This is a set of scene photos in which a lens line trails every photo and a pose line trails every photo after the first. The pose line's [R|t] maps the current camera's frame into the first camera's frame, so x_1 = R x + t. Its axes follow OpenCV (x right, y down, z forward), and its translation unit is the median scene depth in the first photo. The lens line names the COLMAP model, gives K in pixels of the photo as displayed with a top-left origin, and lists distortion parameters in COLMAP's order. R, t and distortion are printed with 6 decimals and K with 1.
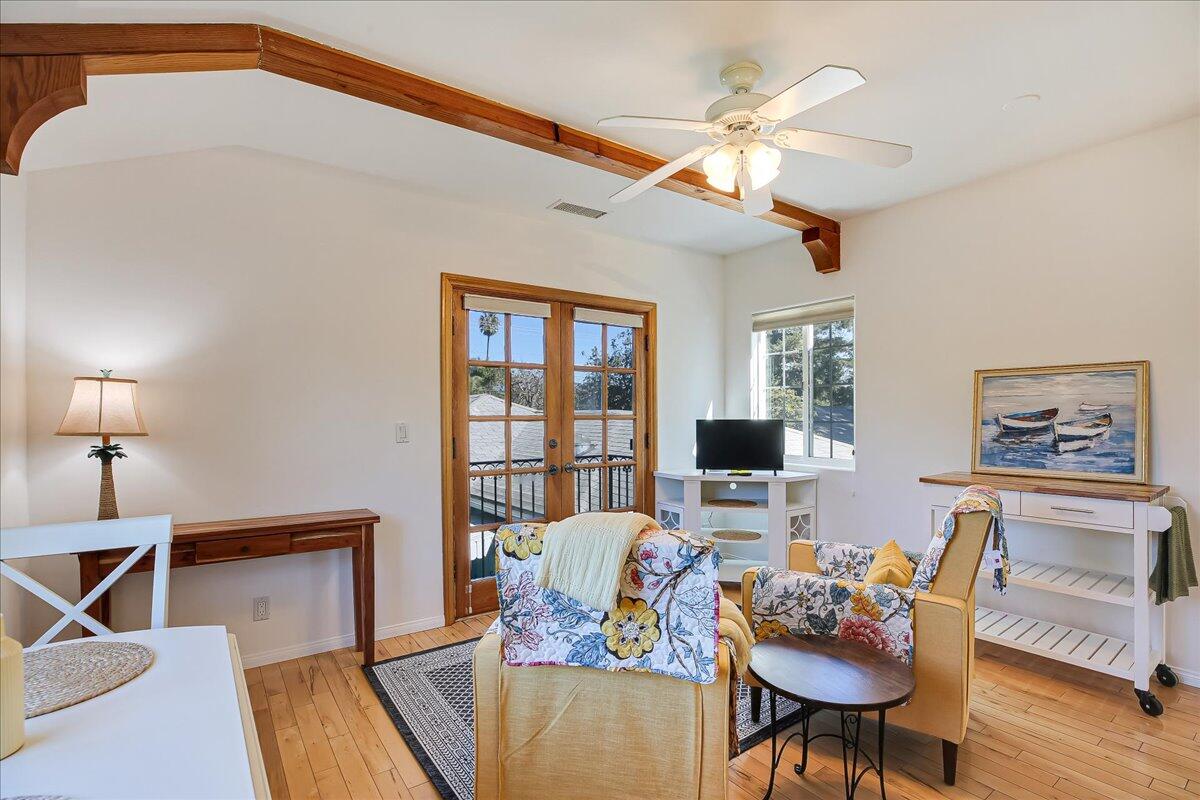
lens RADIAL K [[570.4, 0, 597.2], [0, 570.4, 410.2], [0, 0, 1]] dist [-0.033611, 0.009999]
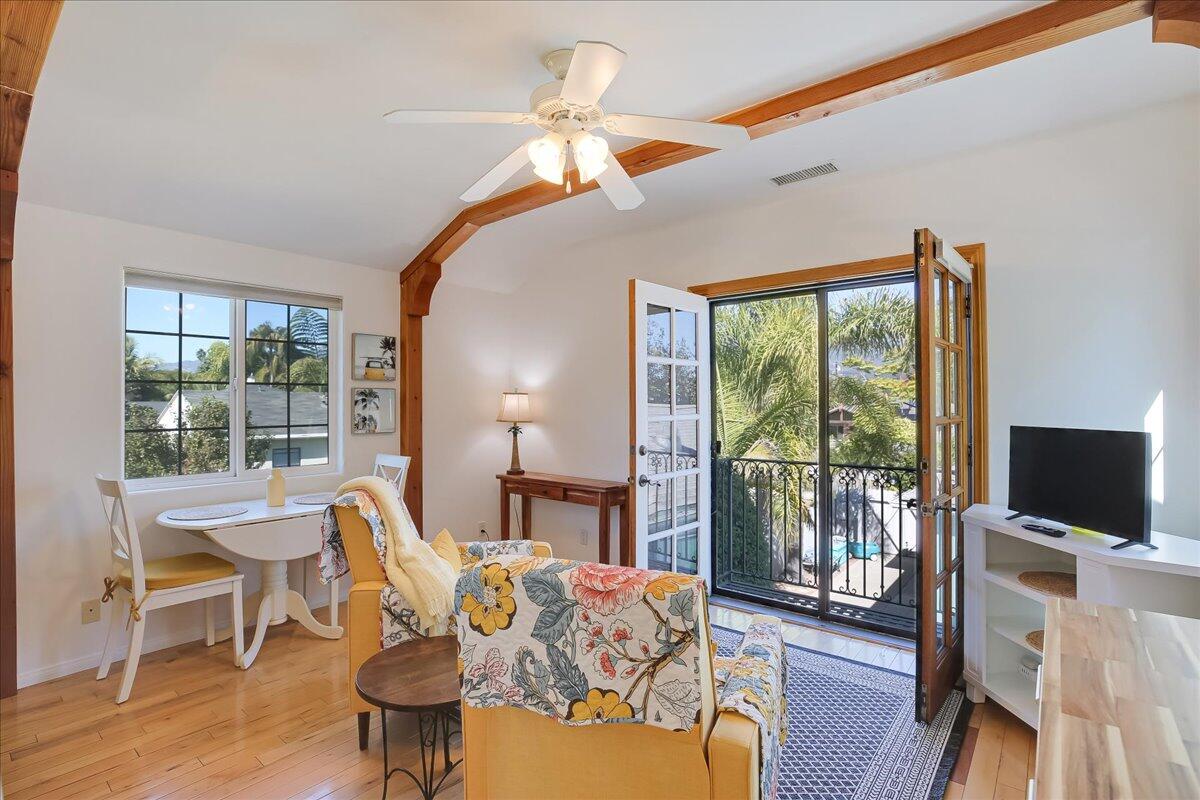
lens RADIAL K [[570.4, 0, 599.3], [0, 570.4, 397.8], [0, 0, 1]] dist [-0.033611, 0.009999]
pose [[0.254576, -0.006935, -0.967028, 1.130573], [0.011120, 0.999929, -0.004243, -0.027548], [0.966989, -0.009673, 0.254635, 0.777328]]
